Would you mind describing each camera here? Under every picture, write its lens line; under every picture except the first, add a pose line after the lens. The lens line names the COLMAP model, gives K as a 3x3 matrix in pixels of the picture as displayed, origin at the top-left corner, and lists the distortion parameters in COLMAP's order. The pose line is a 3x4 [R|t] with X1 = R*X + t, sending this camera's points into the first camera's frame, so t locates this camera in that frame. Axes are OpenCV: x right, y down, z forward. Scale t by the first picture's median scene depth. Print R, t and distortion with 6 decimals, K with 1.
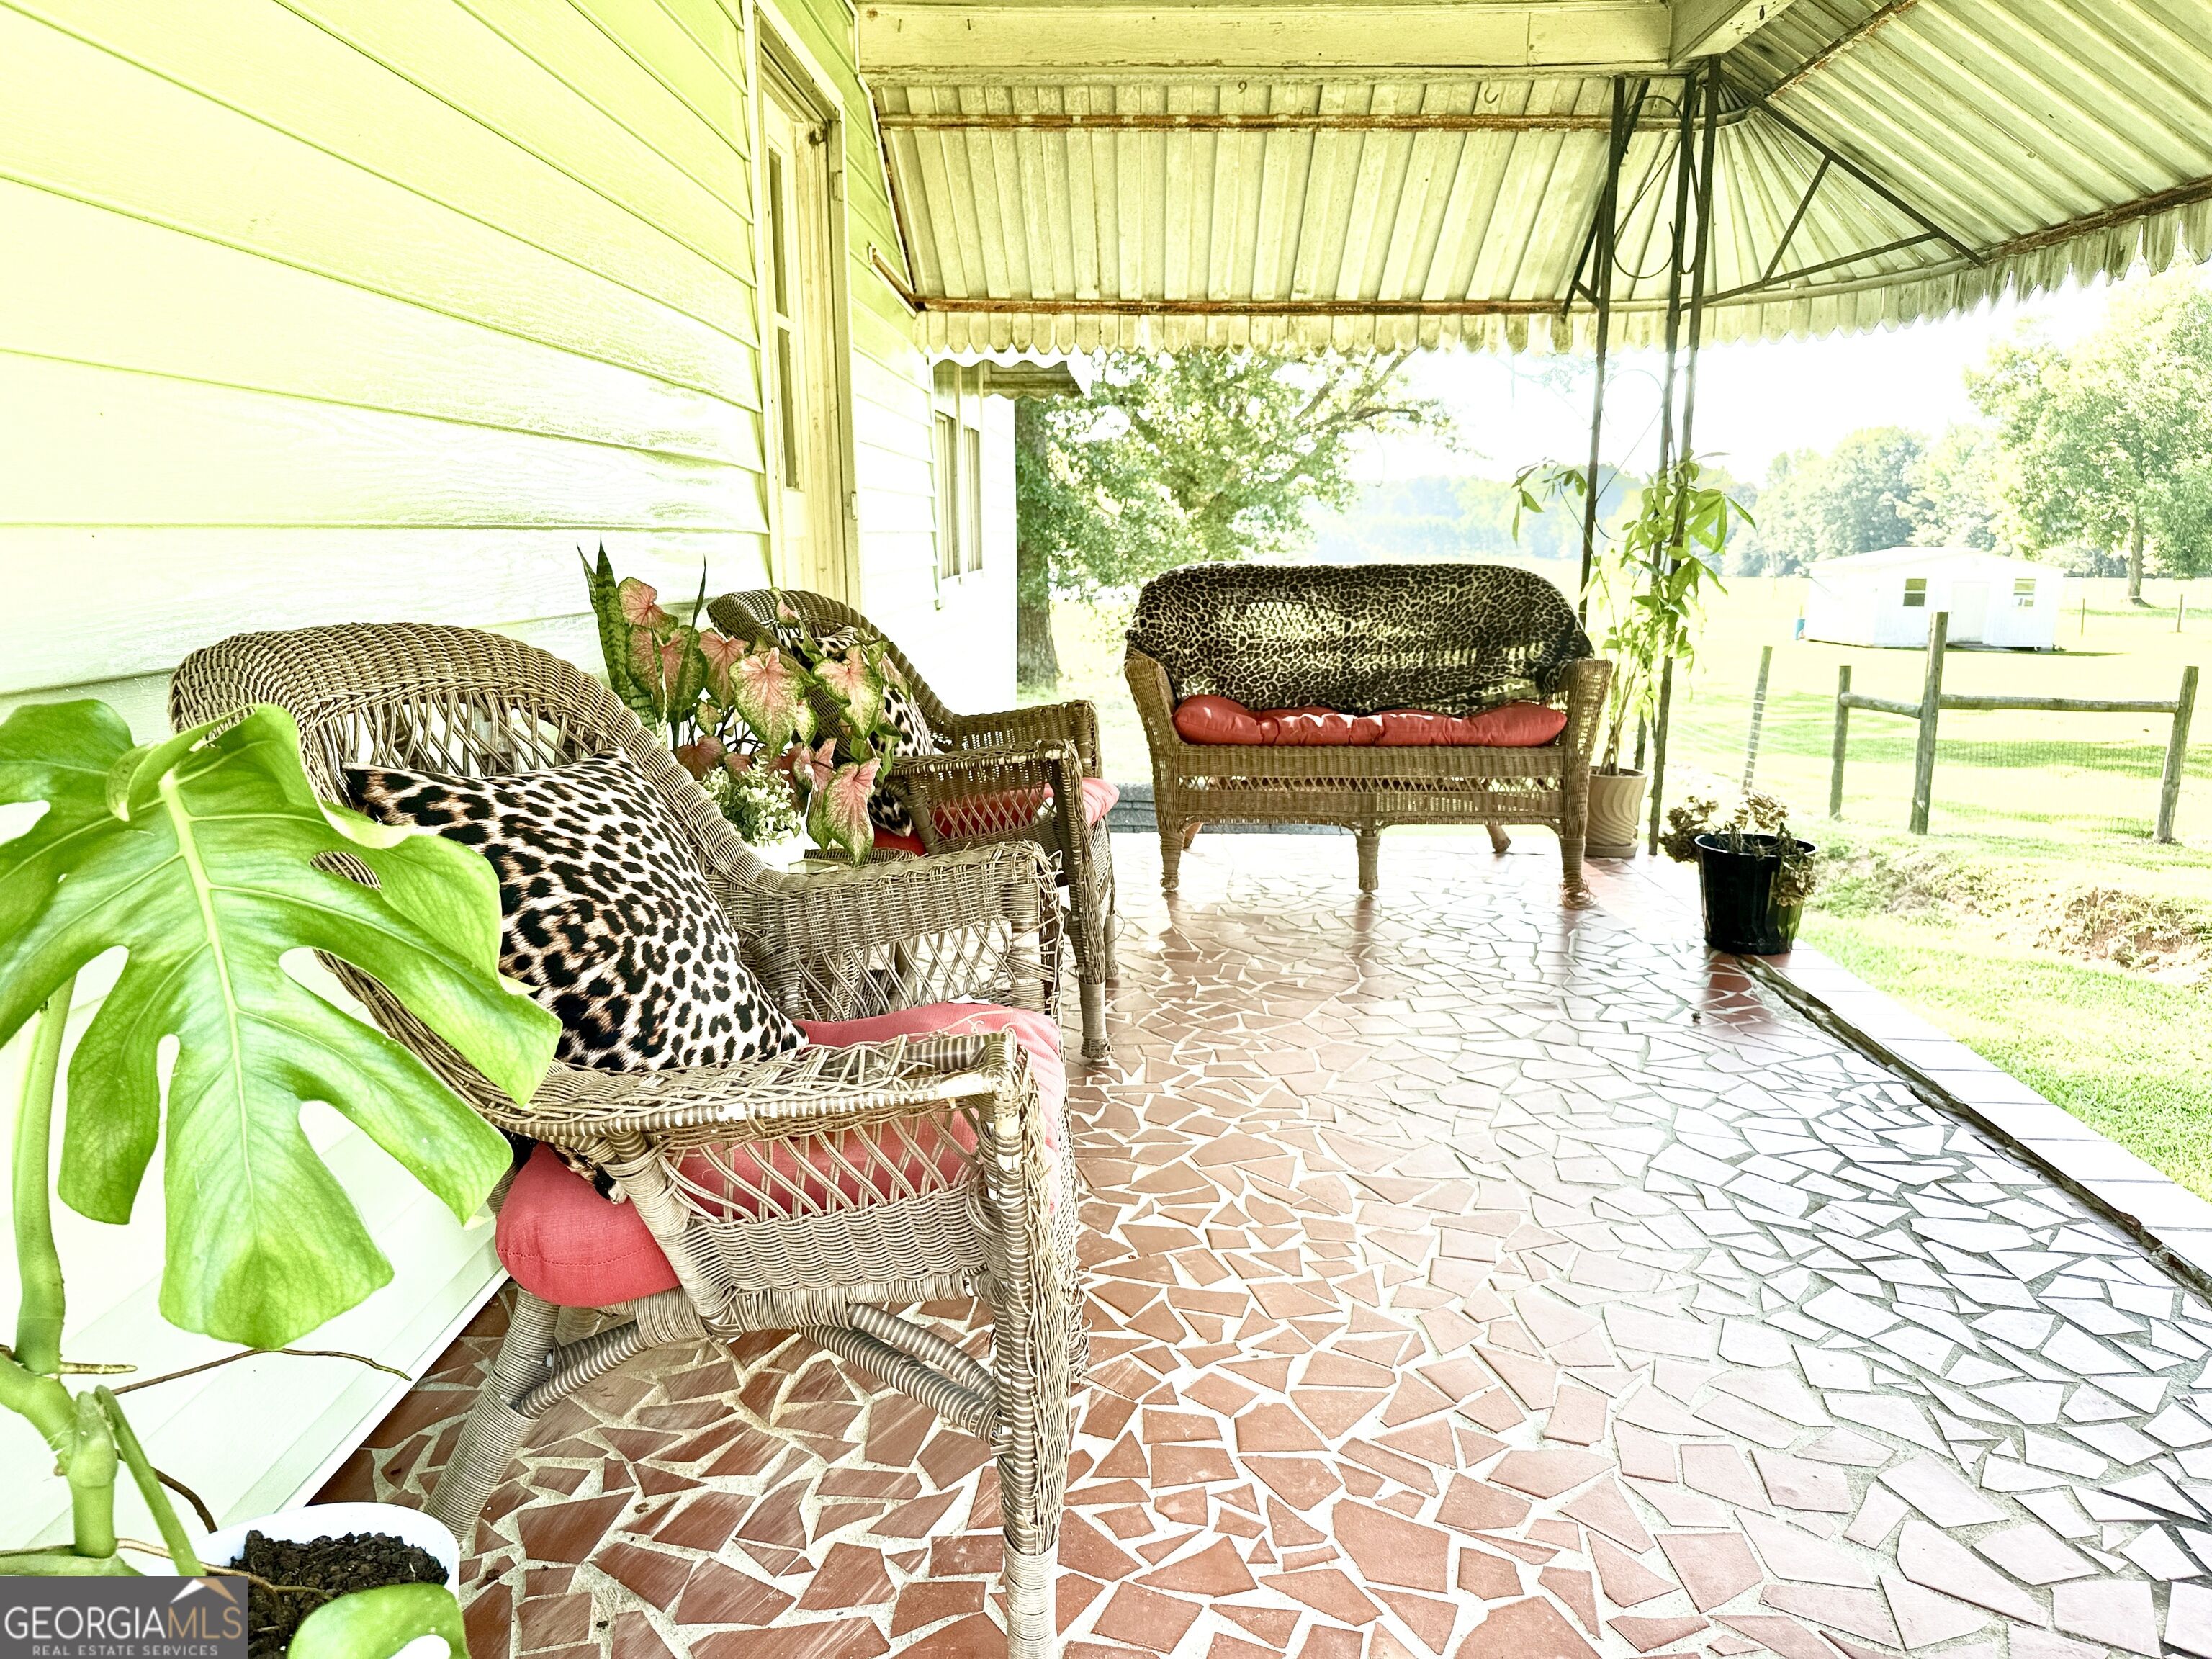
lens RADIAL K [[1846.3, 0, 1108.0], [0, 1846.3, 869.8], [0, 0, 1]] dist [0.123812, -0.268478]
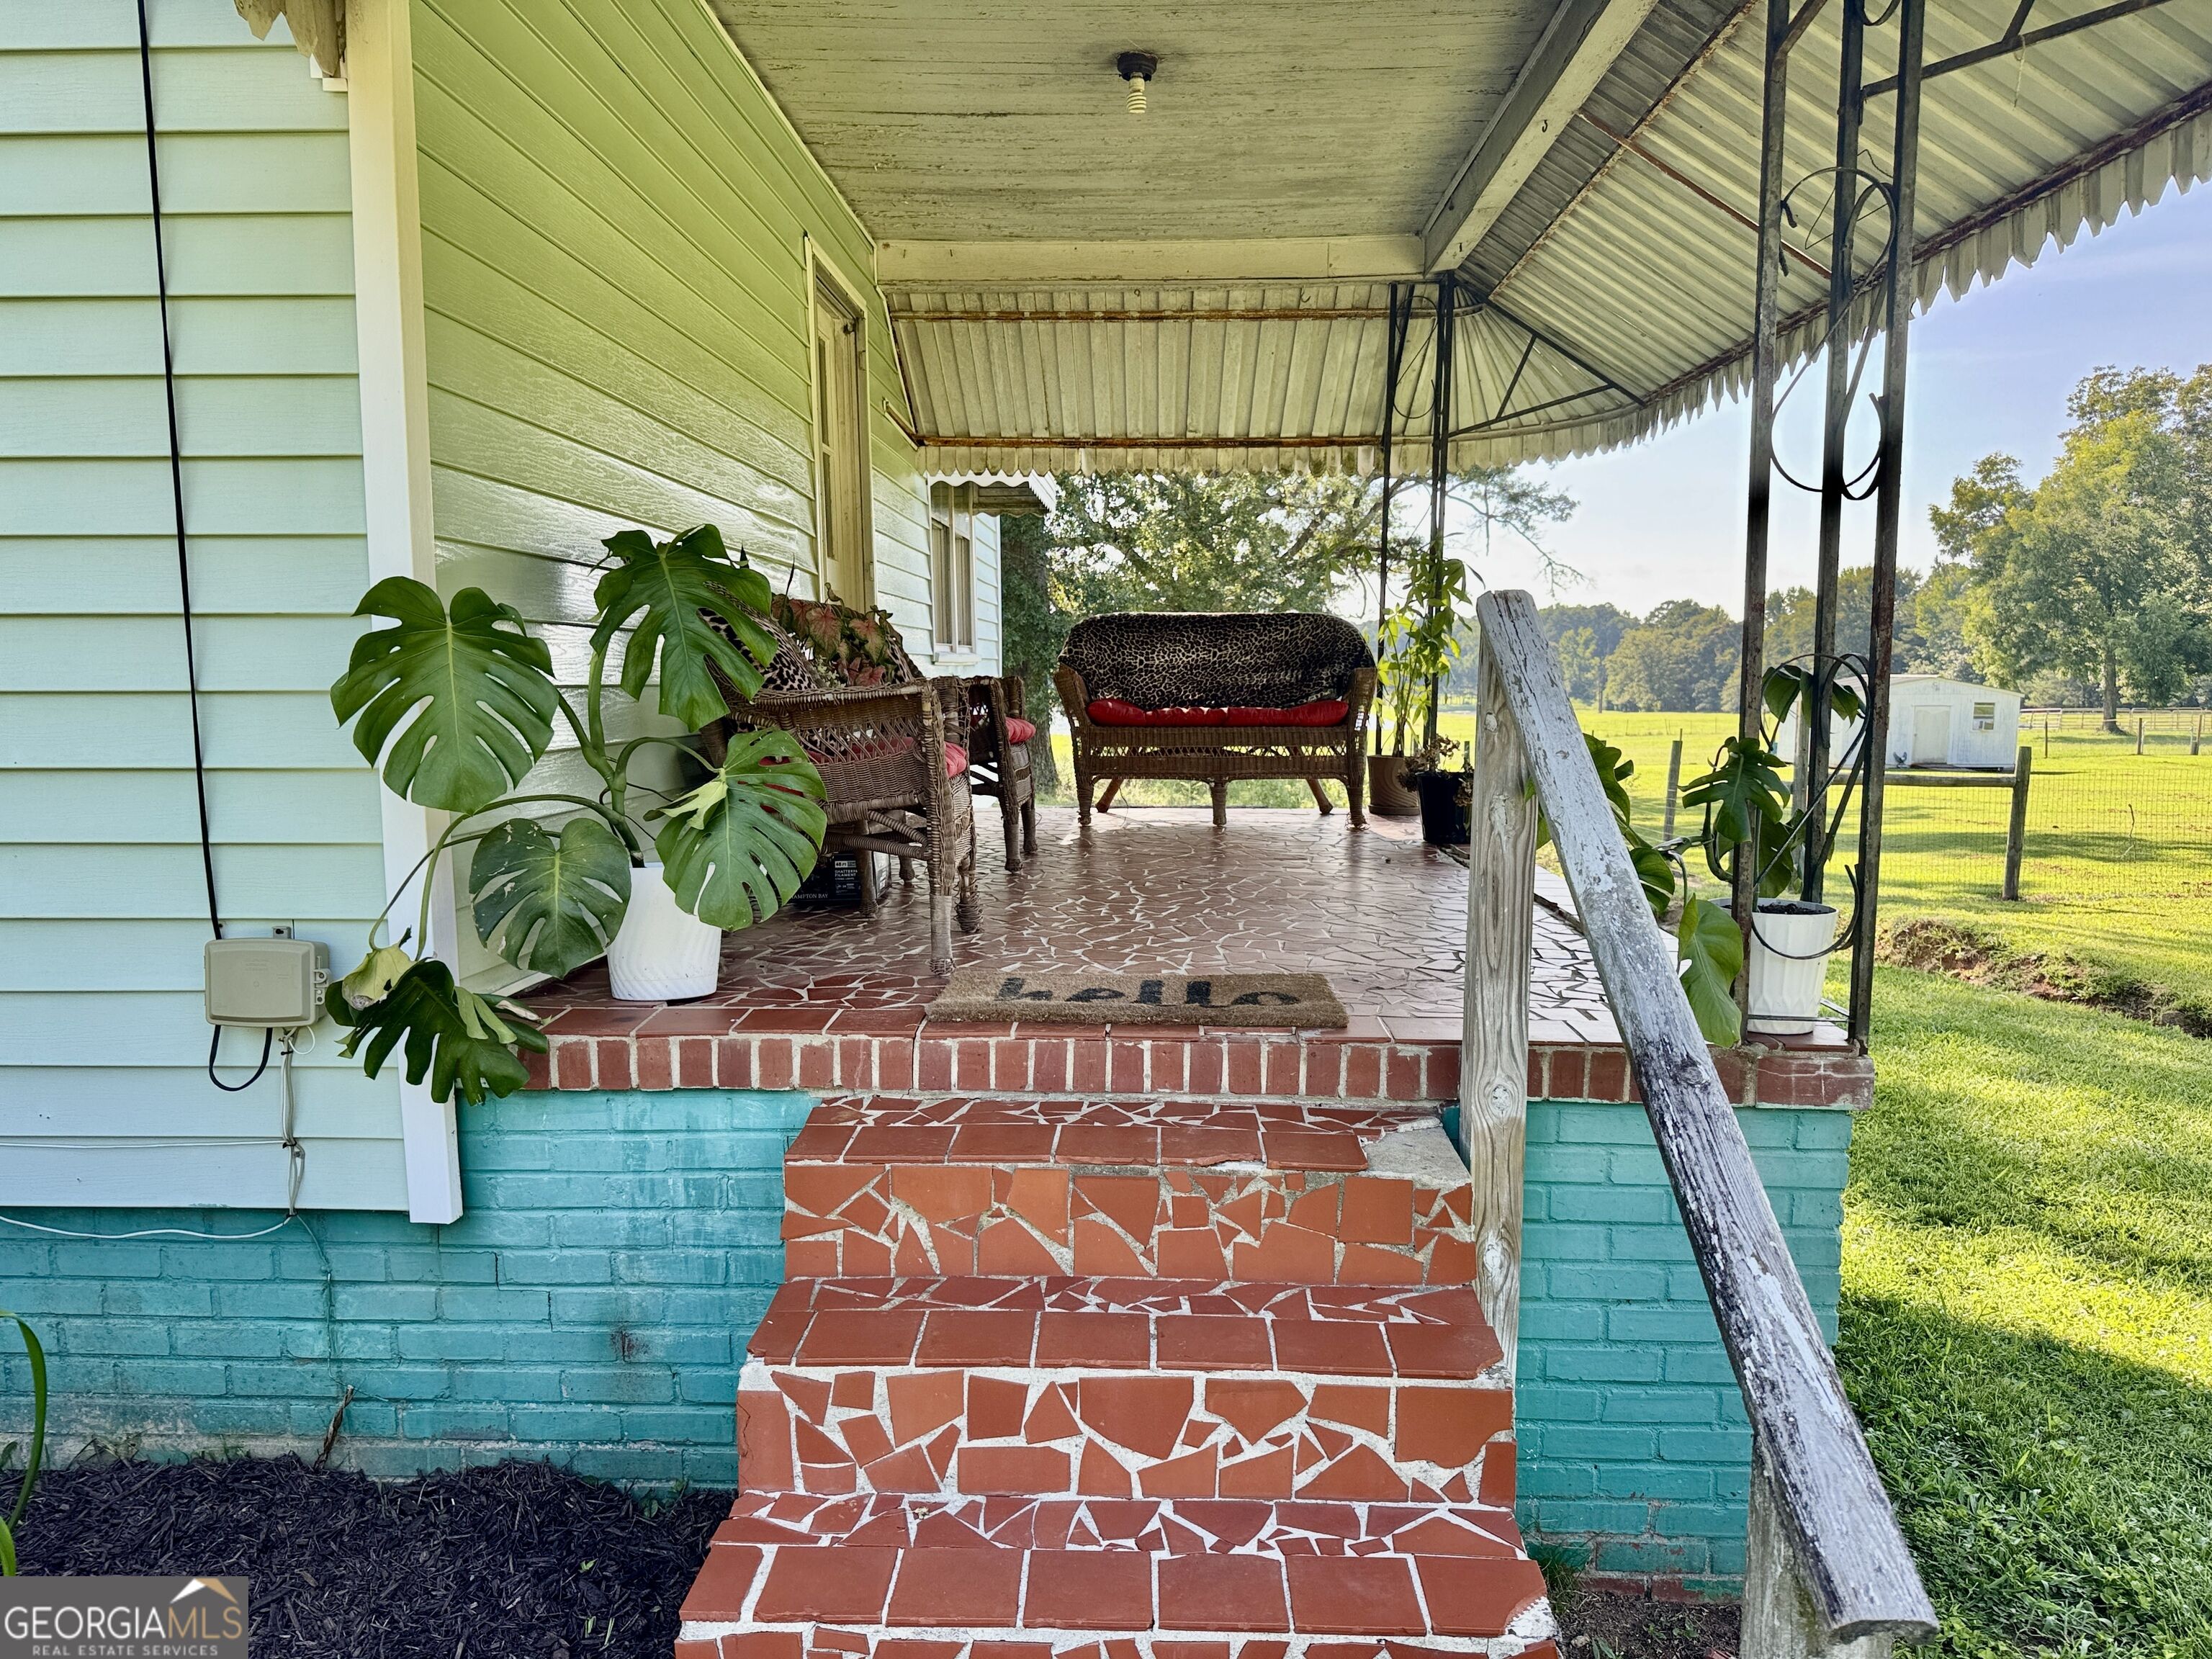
lens RADIAL K [[1707.9, 0, 1099.4], [0, 1707.9, 839.2], [0, 0, 1]] dist [0.137521, -0.198475]
pose [[0.999979, -0.005029, -0.004034, 0.042990], [0.004714, 0.997201, -0.074614, 0.106254], [0.004397, 0.074593, 0.997204, -0.308404]]
